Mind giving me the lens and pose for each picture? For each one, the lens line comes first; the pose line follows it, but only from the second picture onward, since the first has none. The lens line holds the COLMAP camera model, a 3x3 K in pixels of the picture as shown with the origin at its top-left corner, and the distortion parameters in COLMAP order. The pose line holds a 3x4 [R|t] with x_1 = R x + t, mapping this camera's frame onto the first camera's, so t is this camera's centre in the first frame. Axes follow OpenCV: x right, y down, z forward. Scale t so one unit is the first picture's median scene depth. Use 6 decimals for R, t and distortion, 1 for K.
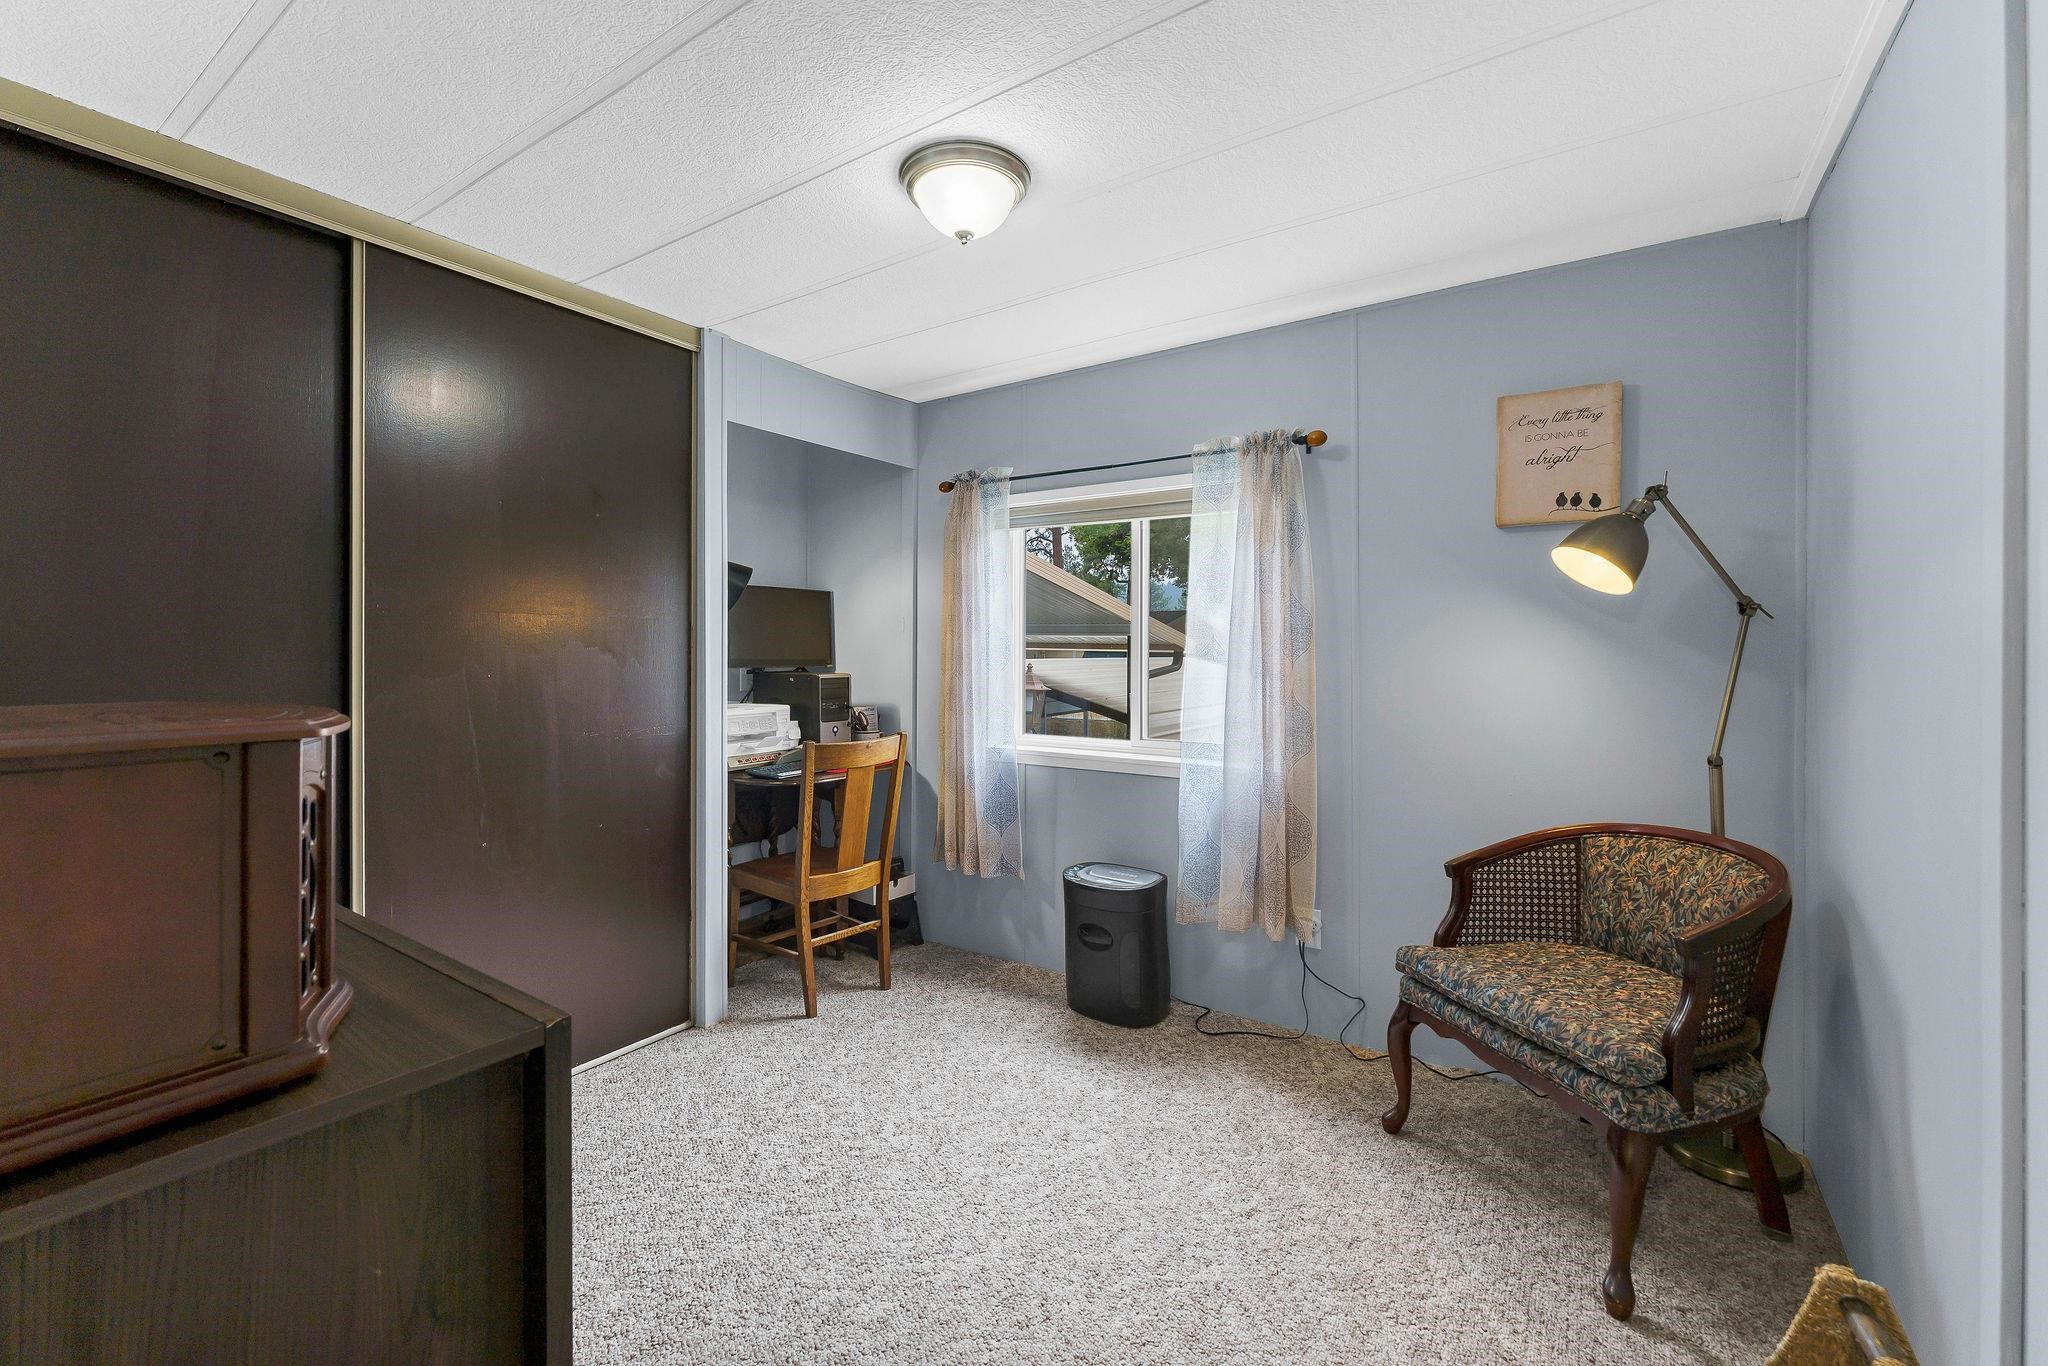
lens RADIAL K [[844.1, 0, 1014.8], [0, 844.1, 665.3], [0, 0, 1]] dist [-0.002123, 0.000402]
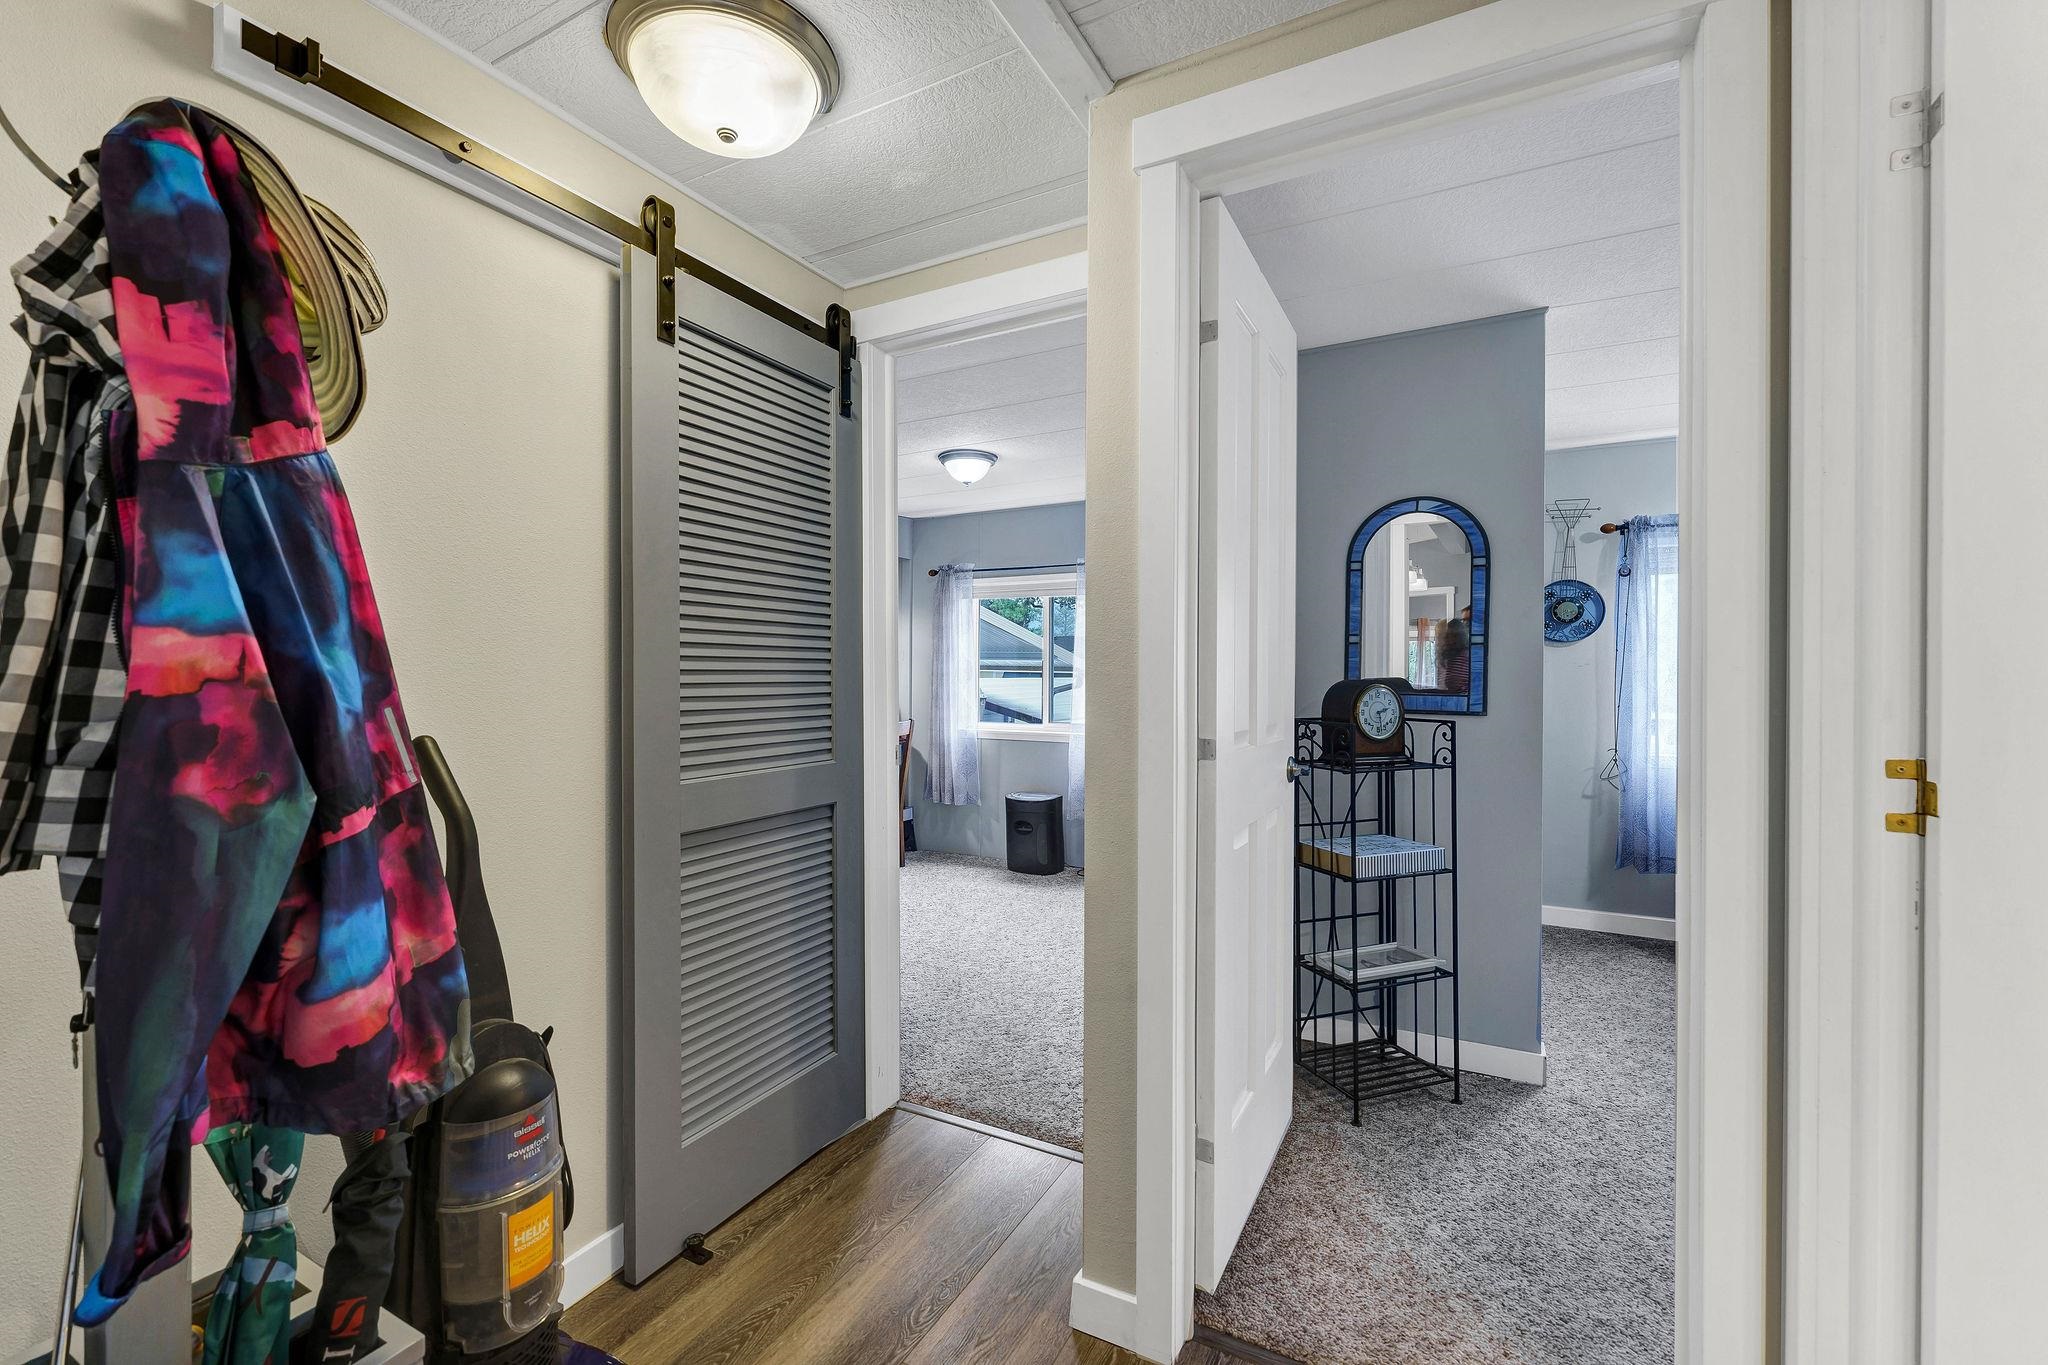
lens RADIAL K [[844.1, 0, 1018.5], [0, 844.1, 686.1], [0, 0, 1]] dist [-0.002123, 0.000402]
pose [[0.994760, 0.002354, 0.102215, -0.087068], [-0.002389, 0.999997, 0.000219, 0.010834], [-0.102215, -0.000462, 0.994762, -0.694914]]
